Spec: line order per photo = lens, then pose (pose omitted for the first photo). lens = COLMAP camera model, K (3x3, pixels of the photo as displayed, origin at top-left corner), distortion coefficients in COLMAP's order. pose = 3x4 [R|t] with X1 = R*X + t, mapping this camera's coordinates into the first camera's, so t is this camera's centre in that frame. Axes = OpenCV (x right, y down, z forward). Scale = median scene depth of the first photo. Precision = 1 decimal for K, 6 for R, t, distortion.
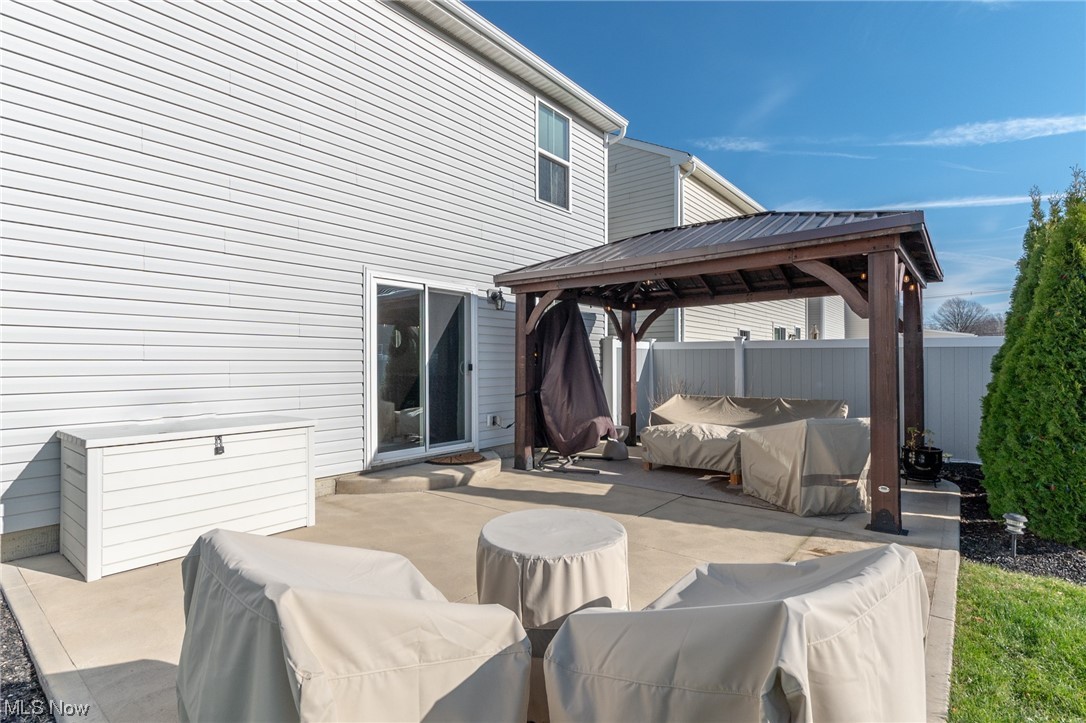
lens RADIAL K [[523.3, 0, 543.0], [0, 523.3, 361.5], [0, 0, 1]] dist [-0.001133, -0.000662]
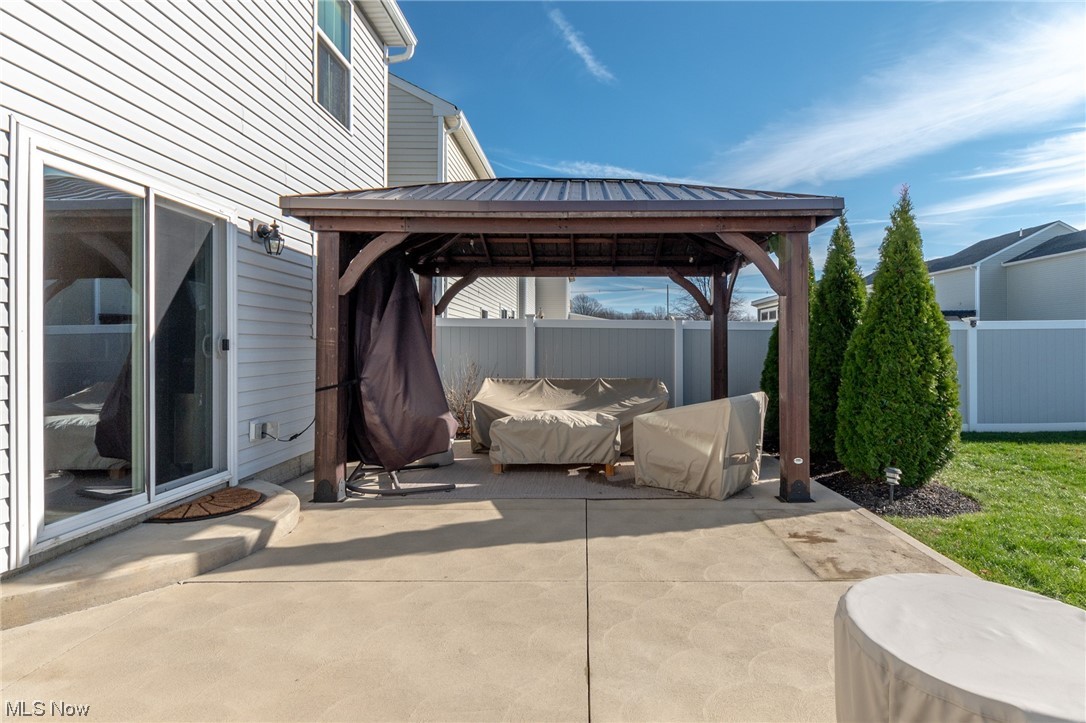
lens RADIAL K [[533.5, 0, 592.3], [0, 533.5, 345.6], [0, 0, 1]] dist [0.002718, -0.001601]
pose [[0.770372, 0.002900, 0.637588, -0.213764], [-0.004472, 0.999990, 0.000855, 0.009978], [-0.637579, -0.003509, 0.770377, 0.279331]]
